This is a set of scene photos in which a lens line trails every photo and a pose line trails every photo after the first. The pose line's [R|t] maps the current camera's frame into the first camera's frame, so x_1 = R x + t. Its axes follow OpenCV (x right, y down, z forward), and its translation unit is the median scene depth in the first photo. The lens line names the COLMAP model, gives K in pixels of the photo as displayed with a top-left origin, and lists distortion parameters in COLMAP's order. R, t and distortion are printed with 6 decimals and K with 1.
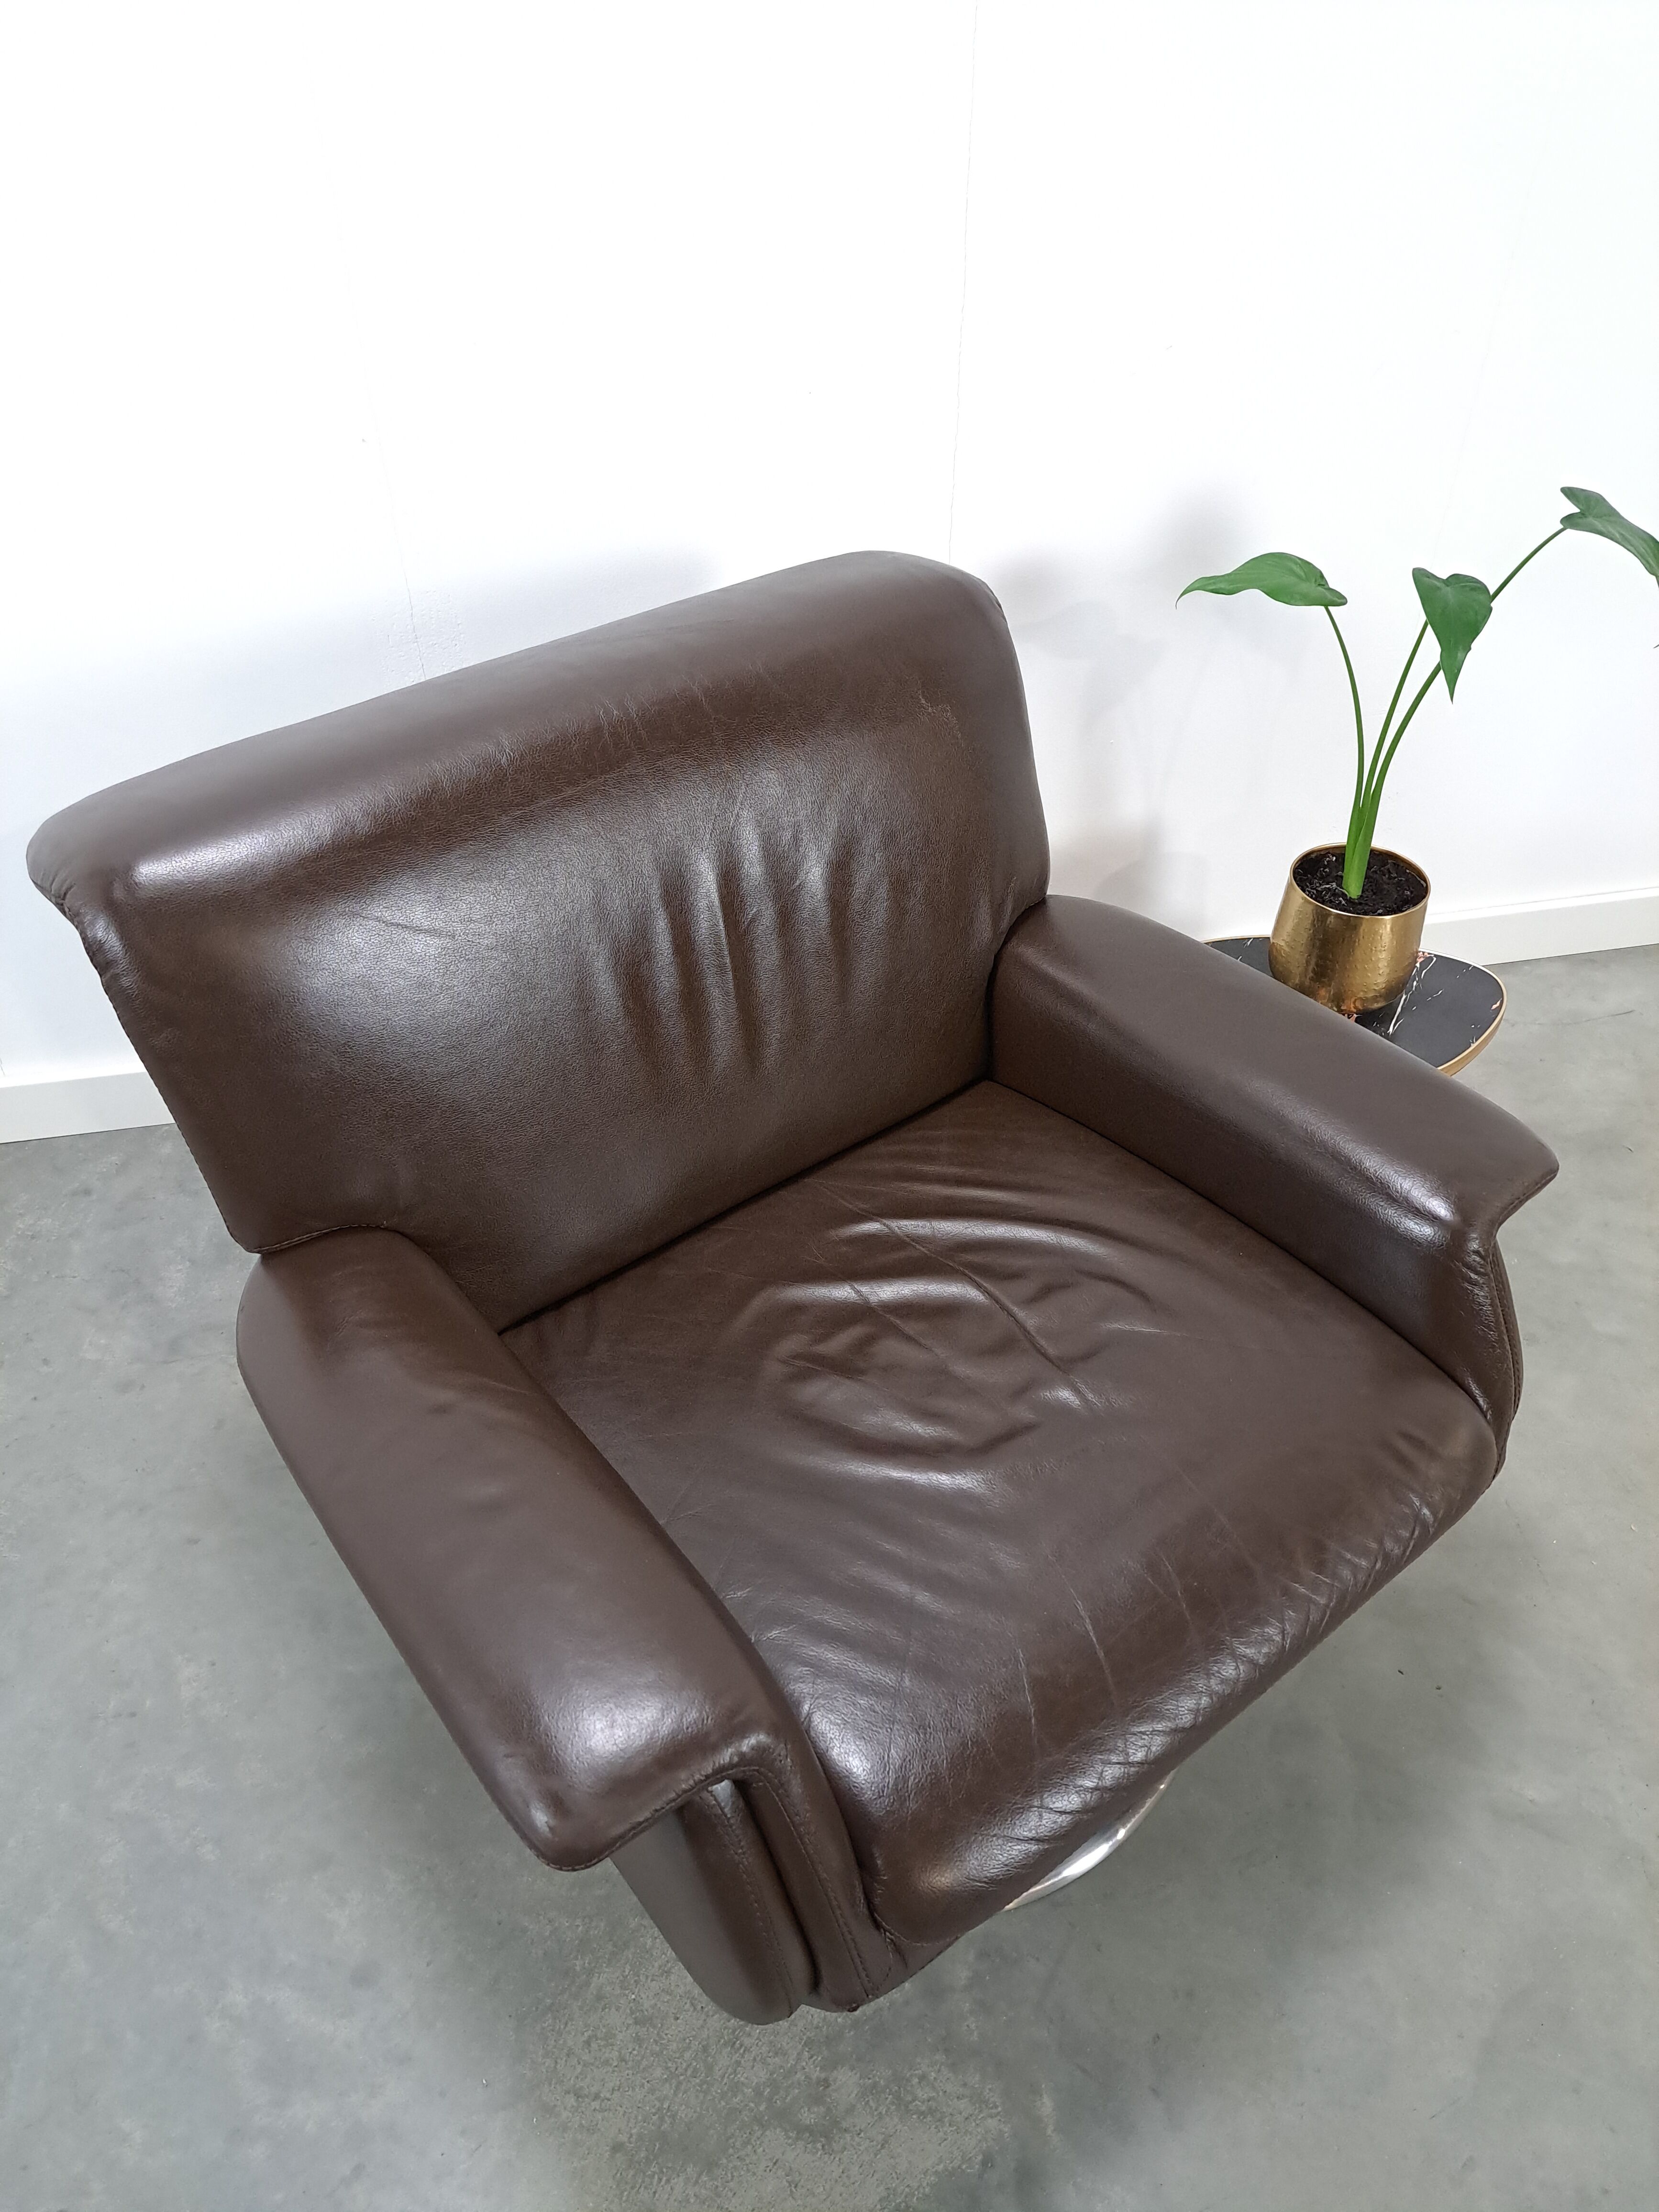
lens RADIAL K [[1584.3, 0, 833.3], [0, 1584.3, 1106.6], [0, 0, 1]] dist [0.022350, -0.000958]
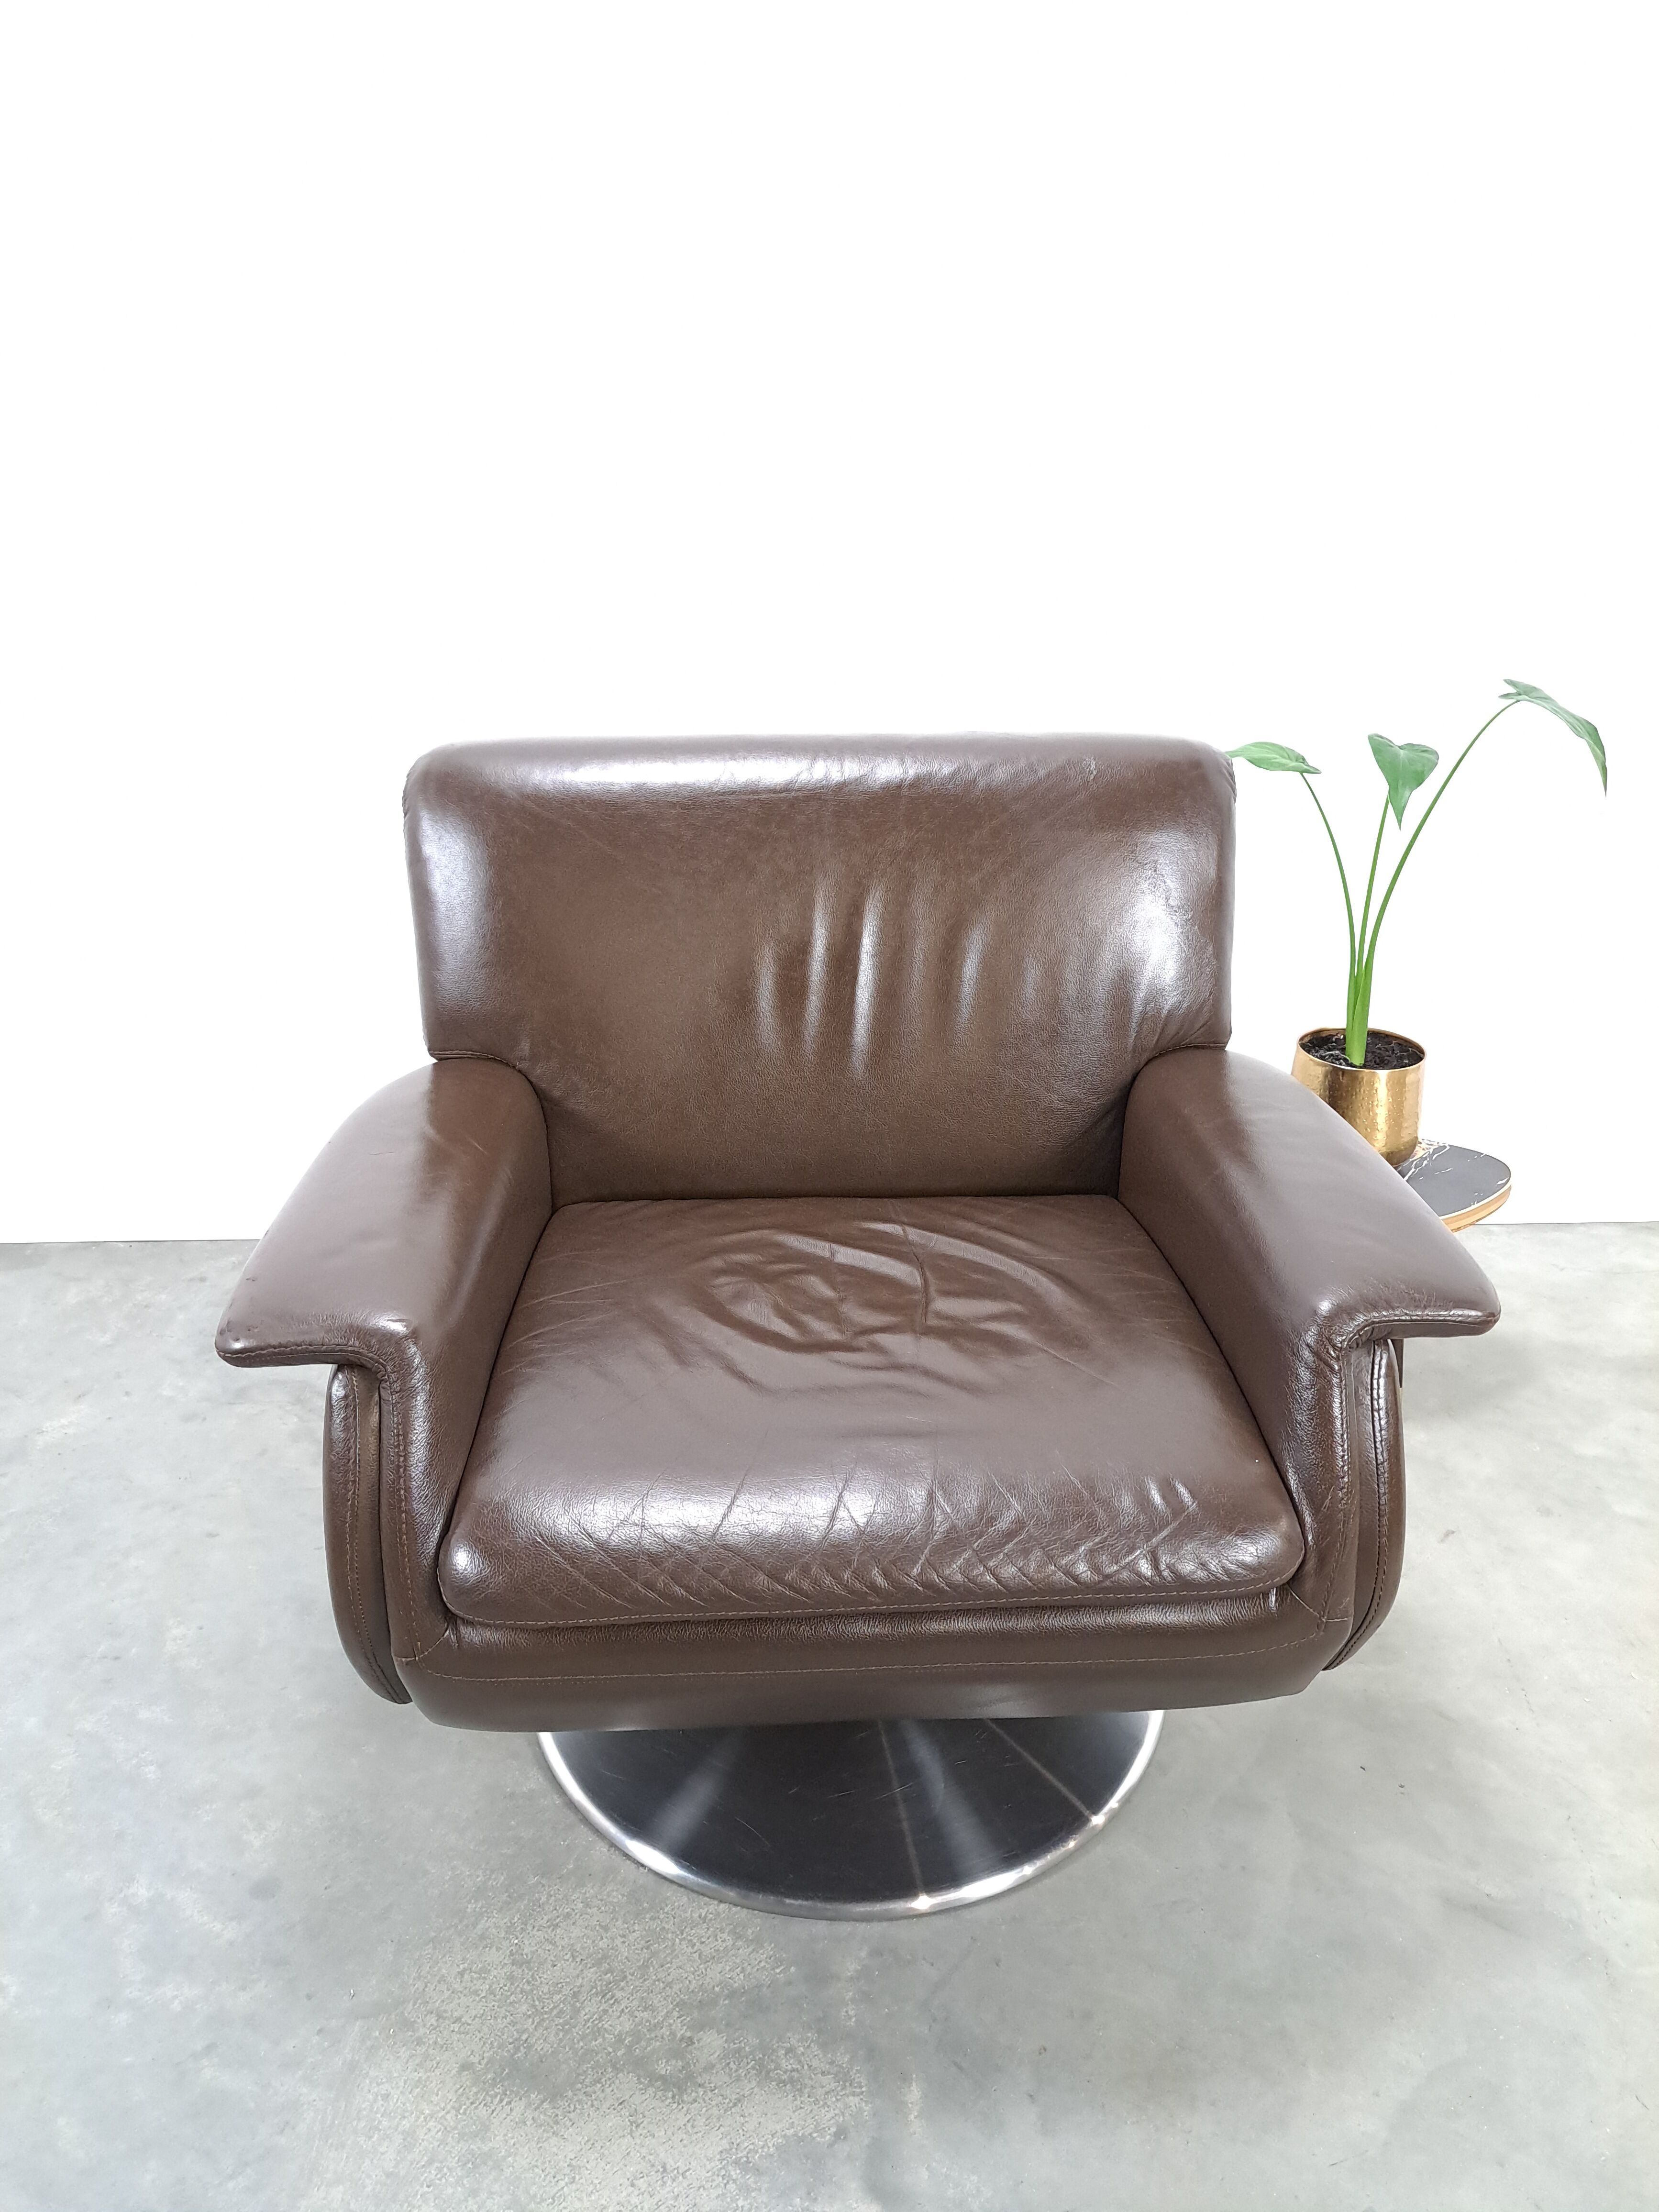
lens RADIAL K [[1588.1, 0, 846.3], [0, 1588.1, 1115.2], [0, 0, 1]] dist [0.025079, -0.005793]
pose [[0.989648, 0.069960, -0.125313, 0.168553], [-0.104178, 0.950741, -0.291955, 0.349703], [0.098715, 0.301987, 0.948187, -0.070938]]
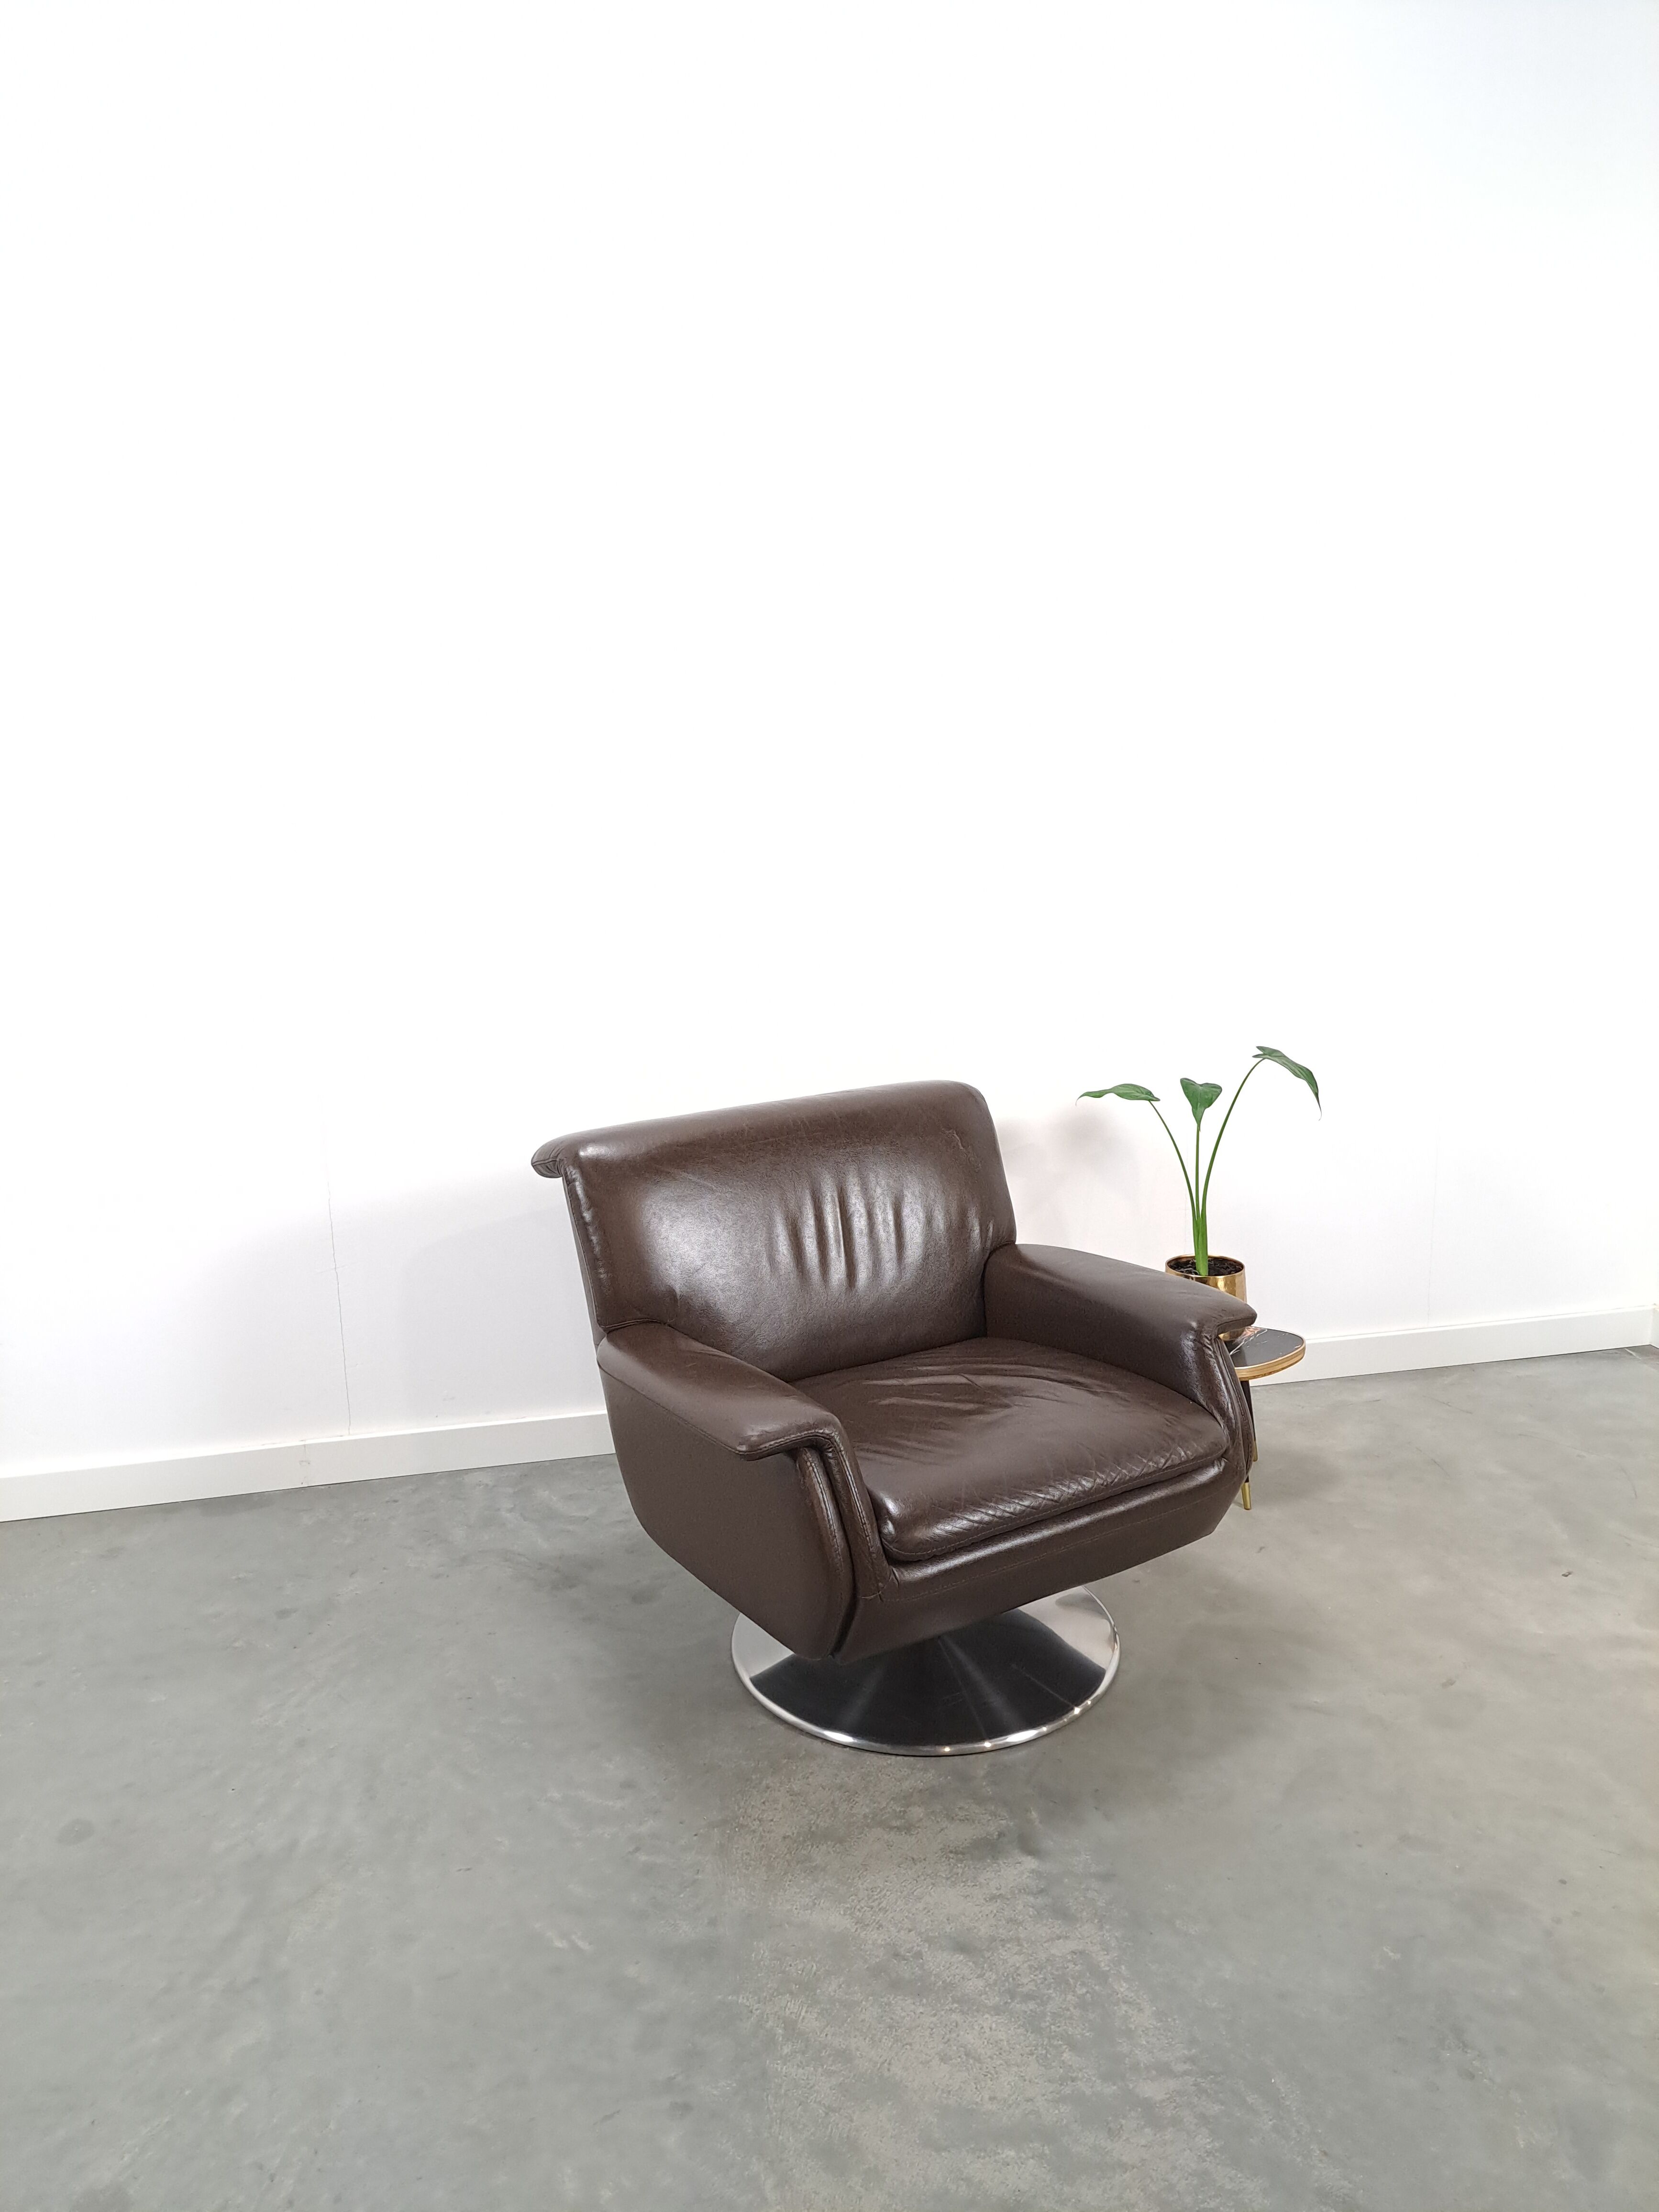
lens RADIAL K [[1568.2, 0, 814.1], [0, 1568.2, 1121.0], [0, 0, 1]] dist [0.053023, -0.034931]
pose [[0.999670, -0.023987, 0.009206, -0.098716], [0.025394, 0.867965, -0.495976, 0.799428], [0.003906, 0.496046, 0.868287, -0.831921]]
